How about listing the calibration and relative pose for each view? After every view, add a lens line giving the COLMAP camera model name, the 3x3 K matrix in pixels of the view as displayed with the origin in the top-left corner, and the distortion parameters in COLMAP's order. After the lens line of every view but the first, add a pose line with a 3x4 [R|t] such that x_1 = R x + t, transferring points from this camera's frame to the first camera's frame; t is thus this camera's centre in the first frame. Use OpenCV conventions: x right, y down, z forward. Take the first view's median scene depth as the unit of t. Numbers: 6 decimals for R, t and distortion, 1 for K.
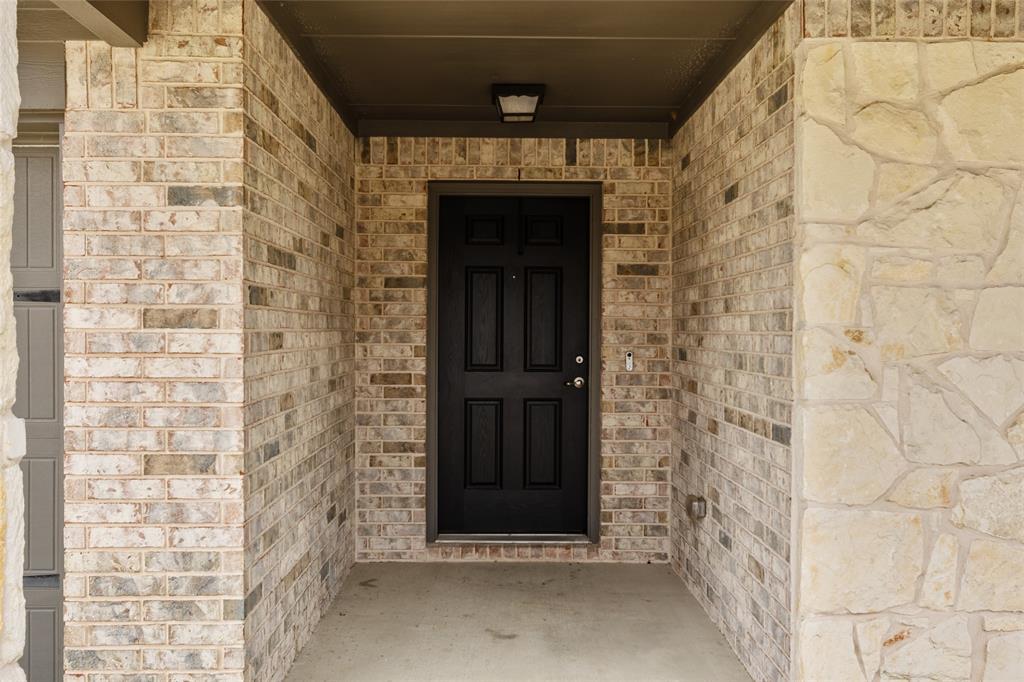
lens RADIAL K [[987.0, 0, 512.6], [0, 987.0, 346.1], [0, 0, 1]] dist [0.008301, 0.000000]
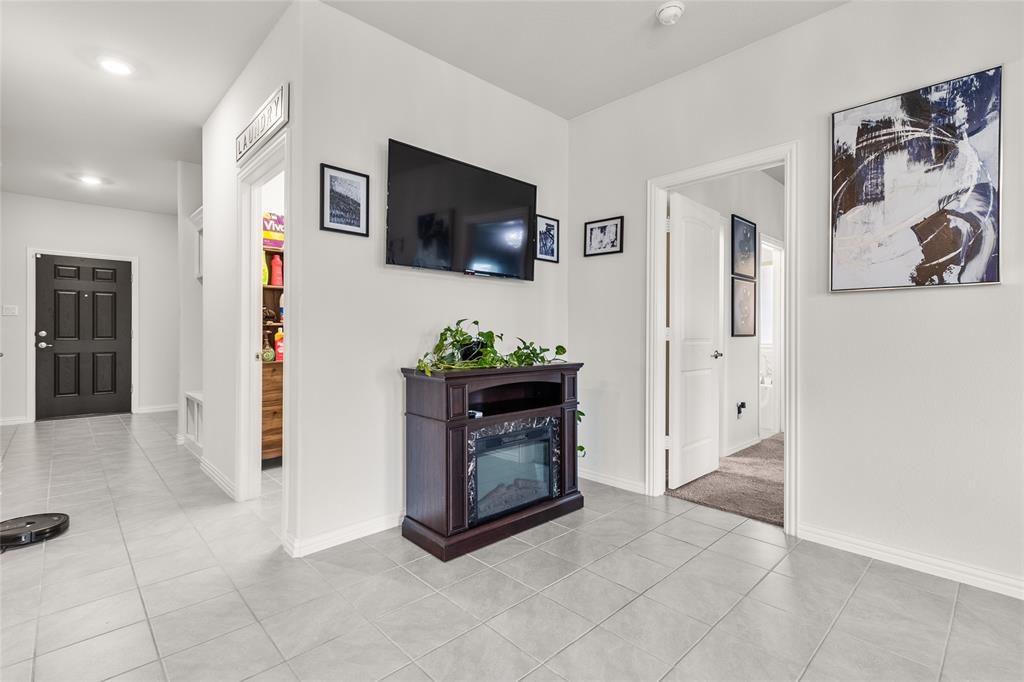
lens RADIAL K [[470.1, 0, 514.2], [0, 470.1, 334.1], [0, 0, 1]] dist [0.004103, -0.001246]
pose [[0.740178, -0.002918, 0.672405, 0.000922], [0.004680, 0.999989, -0.000812, 0.022906], [-0.672395, 0.003748, 0.740183, -0.483162]]
